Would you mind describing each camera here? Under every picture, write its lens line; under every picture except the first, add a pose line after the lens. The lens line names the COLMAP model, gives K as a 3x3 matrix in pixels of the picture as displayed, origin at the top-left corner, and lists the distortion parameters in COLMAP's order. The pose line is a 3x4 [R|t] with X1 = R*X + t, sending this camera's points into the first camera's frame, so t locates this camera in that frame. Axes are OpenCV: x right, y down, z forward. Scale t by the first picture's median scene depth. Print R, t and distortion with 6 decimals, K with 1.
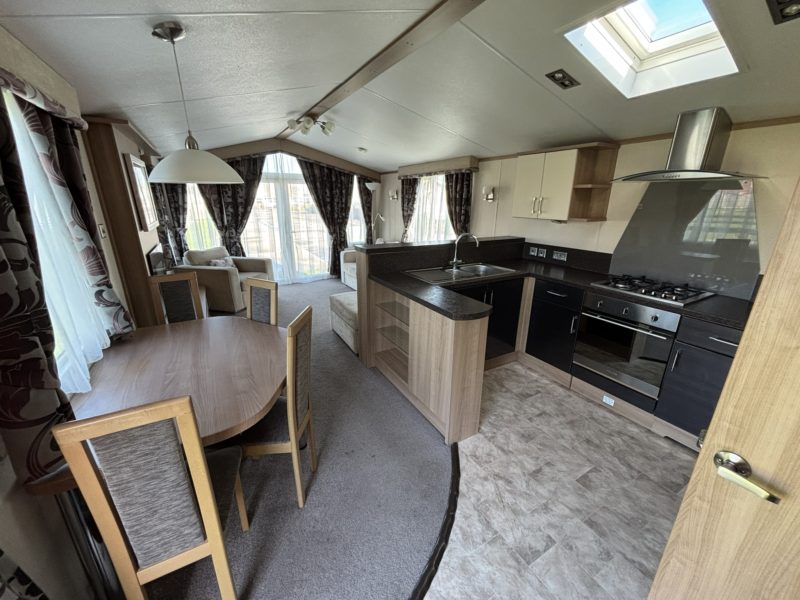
lens RADIAL K [[318.4, 0, 400.0], [0, 318.4, 300.0], [0, 0, 1]] dist [-0.002389, -0.000056]
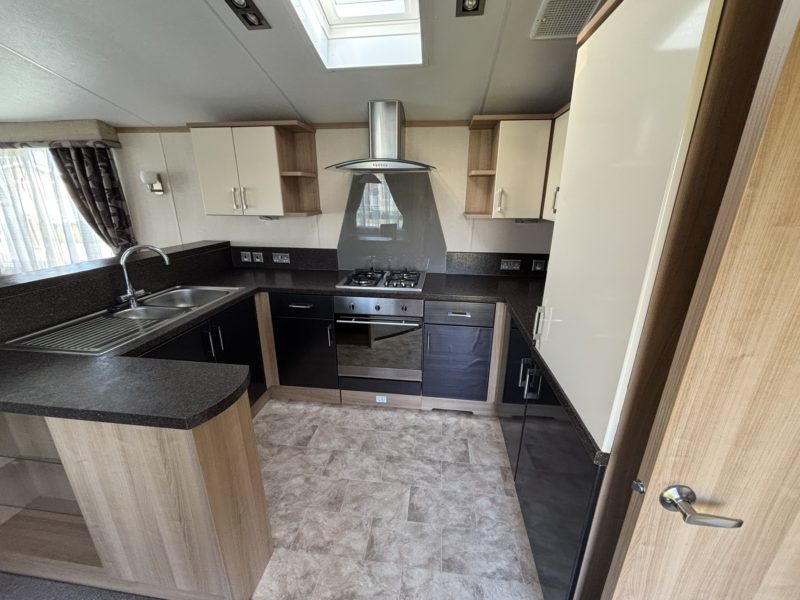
lens RADIAL K [[321.1, 0, 400.0], [0, 321.1, 300.0], [0, 0, 1]] dist [0.000629, 0.000074]
pose [[0.605262, -0.248884, 0.756118, 0.023433], [0.239732, 0.962758, 0.125000, -0.067008], [-0.759069, 0.105608, 0.642387, 0.242597]]
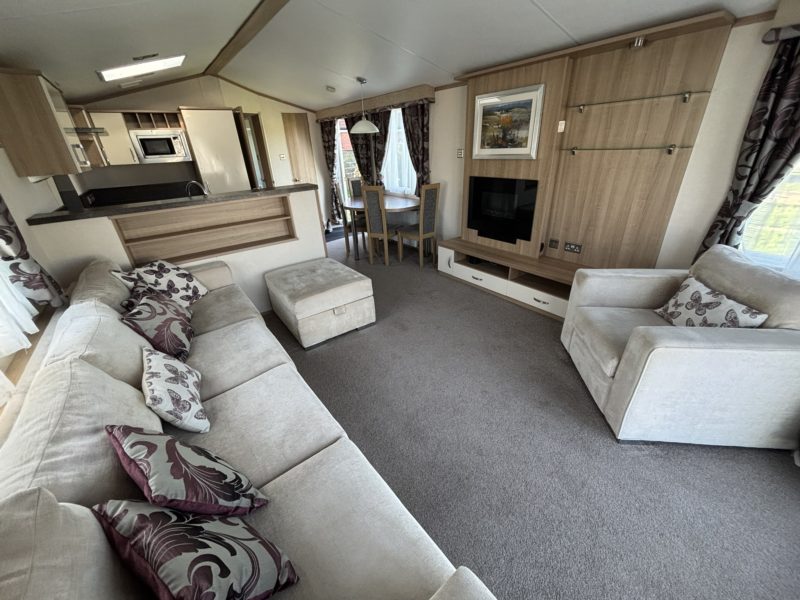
lens RADIAL K [[321.1, 0, 400.0], [0, 321.1, 300.0], [0, 0, 1]] dist [0.000629, 0.000074]
pose [[-0.990438, 0.081988, -0.110949, -0.182544], [-0.015068, 0.735131, 0.677758, -0.534651], [0.137130, 0.672949, -0.726866, 1.815123]]
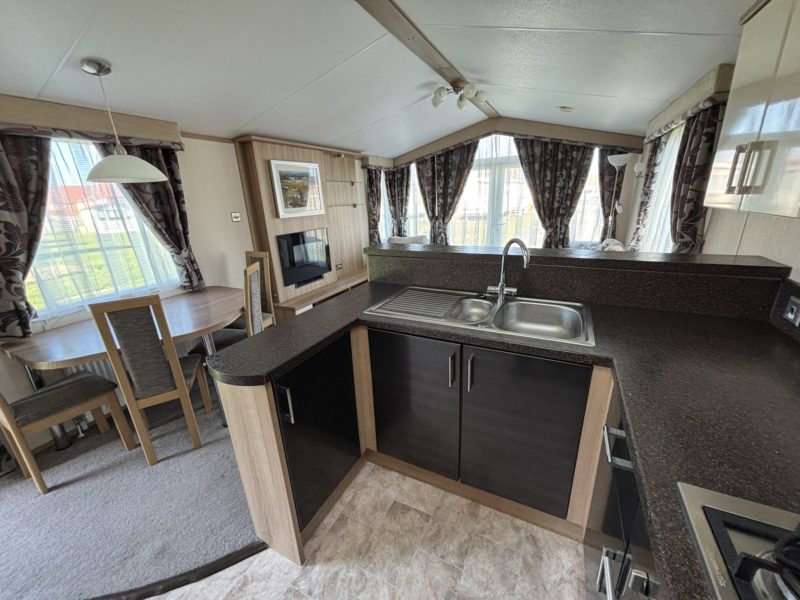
lens RADIAL K [[321.1, 0, 400.0], [0, 321.1, 300.0], [0, 0, 1]] dist [0.000629, 0.000074]
pose [[0.548981, 0.229041, -0.803841, 0.528448], [-0.208772, 0.968814, 0.133466, -0.140991], [0.809342, 0.094549, 0.579678, 0.548092]]
